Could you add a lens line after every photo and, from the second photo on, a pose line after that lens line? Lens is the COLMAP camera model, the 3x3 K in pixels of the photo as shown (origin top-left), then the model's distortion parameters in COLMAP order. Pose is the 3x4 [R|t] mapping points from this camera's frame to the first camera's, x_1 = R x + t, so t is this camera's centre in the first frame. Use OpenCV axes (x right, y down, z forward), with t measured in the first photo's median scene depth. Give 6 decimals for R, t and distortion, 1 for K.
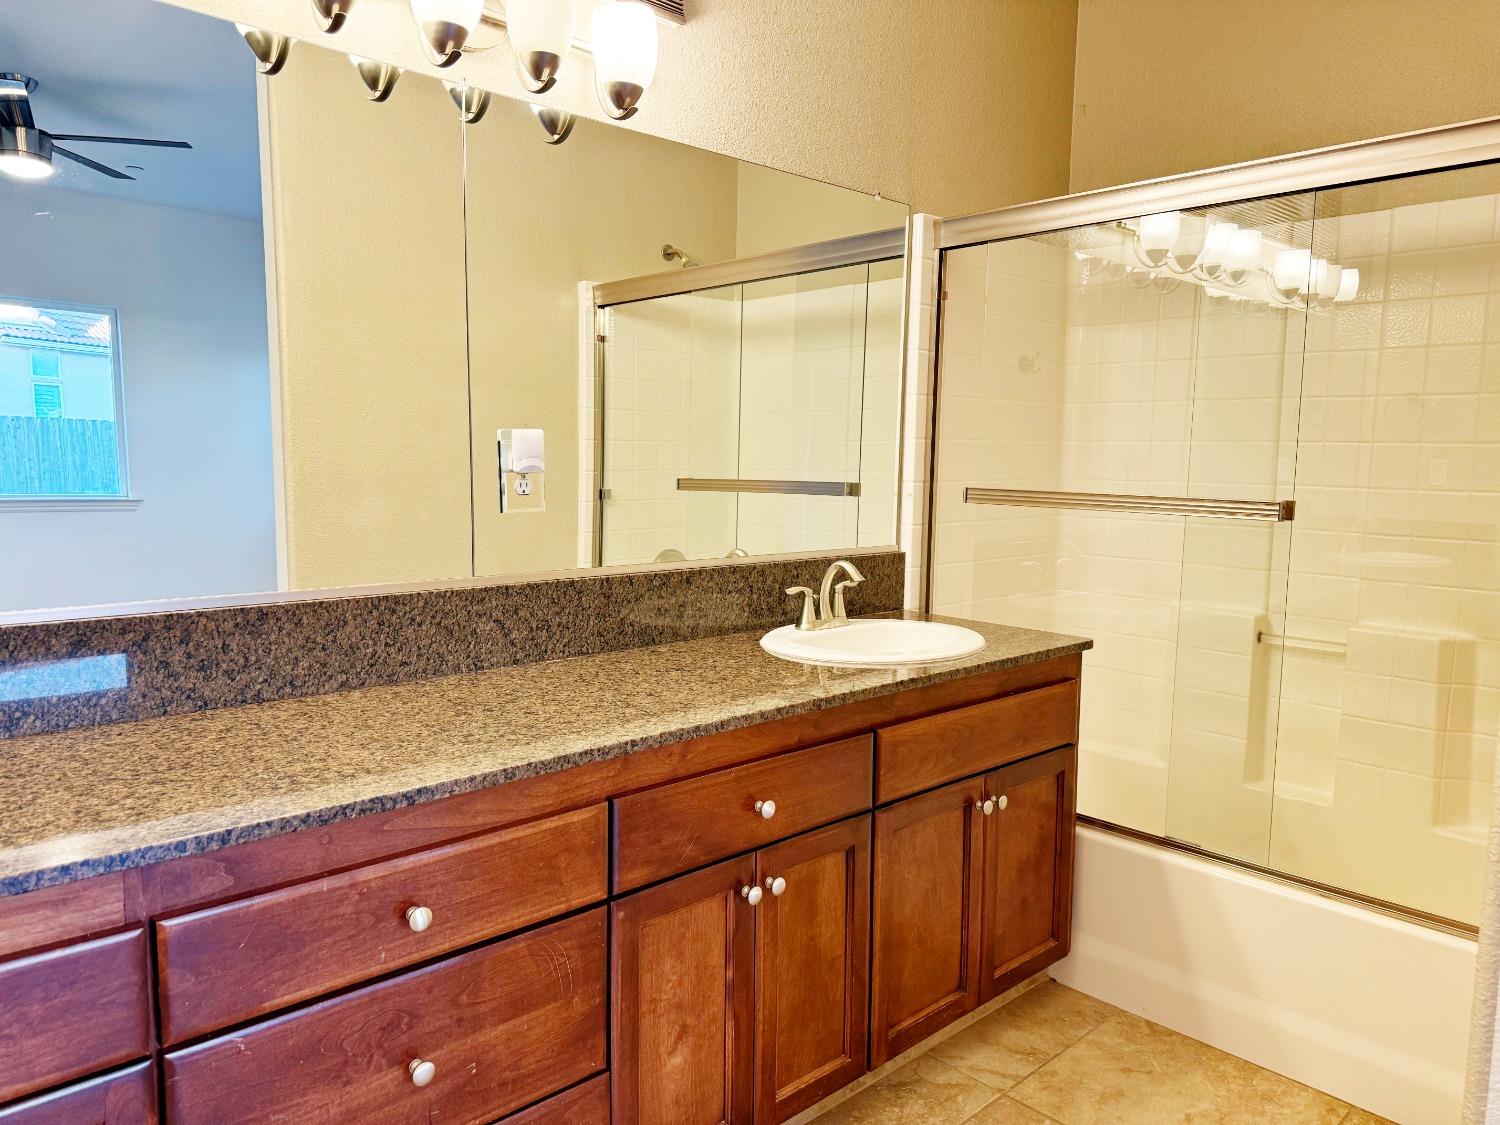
lens RADIAL K [[1046.0, 0, 748.2], [0, 1046.0, 566.6], [0, 0, 1]] dist [0.119804, -0.183231]
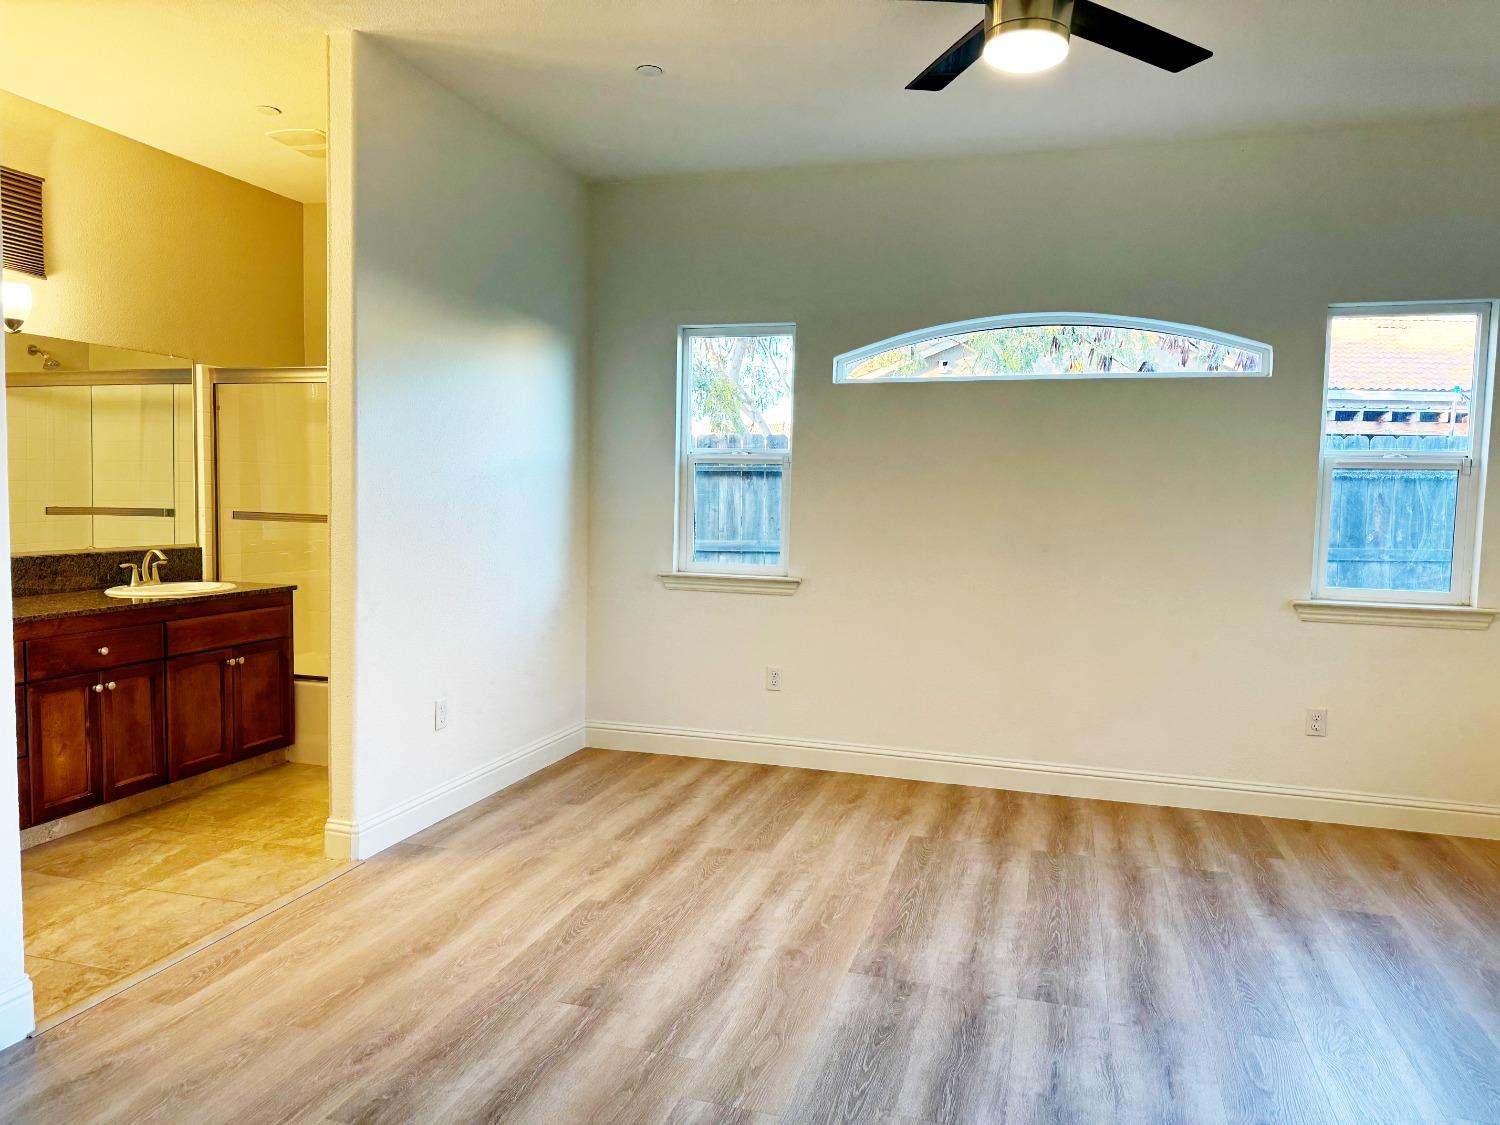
lens RADIAL K [[1047.7, 0, 749.6], [0, 1047.7, 563.5], [0, 0, 1]] dist [0.067241, -0.084918]
pose [[0.863210, -0.031808, 0.503841, 0.055333], [0.045383, 0.998862, -0.014693, 0.104521], [-0.502800, 0.035549, 0.863671, -1.302042]]
